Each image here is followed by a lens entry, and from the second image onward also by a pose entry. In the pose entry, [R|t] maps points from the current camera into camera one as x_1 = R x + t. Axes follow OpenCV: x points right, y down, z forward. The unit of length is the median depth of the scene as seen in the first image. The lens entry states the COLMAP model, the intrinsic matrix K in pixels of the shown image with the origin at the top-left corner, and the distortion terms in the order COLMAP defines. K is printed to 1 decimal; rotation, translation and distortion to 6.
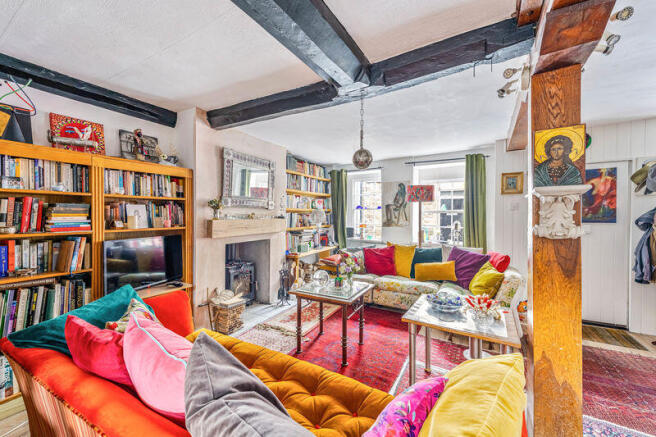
lens RADIAL K [[265.3, 0, 327.0], [0, 265.3, 218.1], [0, 0, 1]] dist [0.022355, -0.003686]
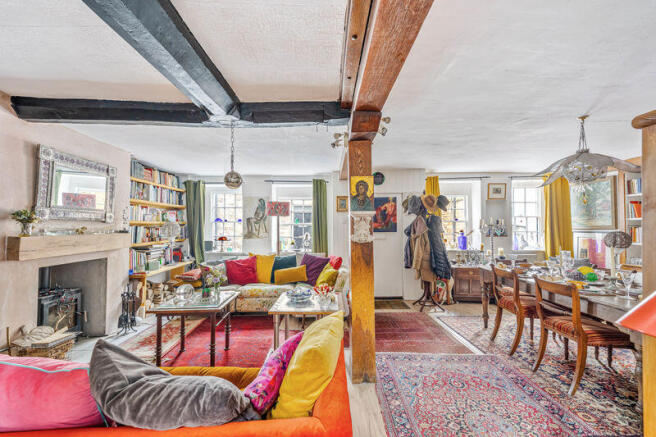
lens RADIAL K [[265.3, 0, 334.5], [0, 265.3, 221.7], [0, 0, 1]] dist [0.022355, -0.003686]
pose [[0.848157, 0.004164, 0.529728, -0.077950], [0.011641, 0.999581, -0.026496, -0.005918], [-0.529617, 0.028640, 0.847753, -0.151256]]
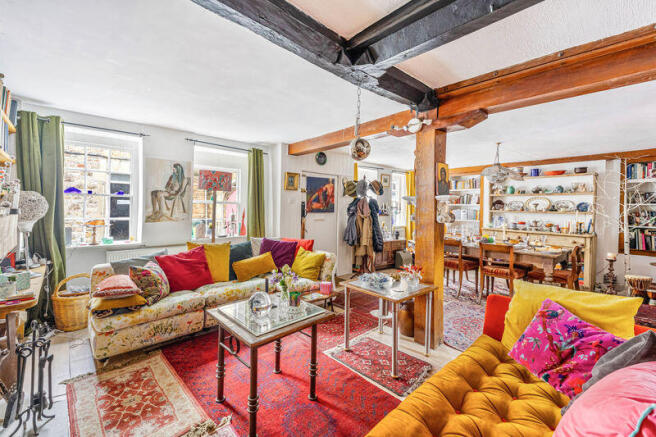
lens RADIAL K [[265.3, 0, 342.7], [0, 265.3, 209.0], [0, 0, 1]] dist [0.022355, -0.003686]
pose [[0.270609, -0.005270, 0.962675, -0.574546], [-0.003599, 0.999972, 0.006486, -0.015379], [-0.962683, -0.005220, 0.270583, 0.602398]]
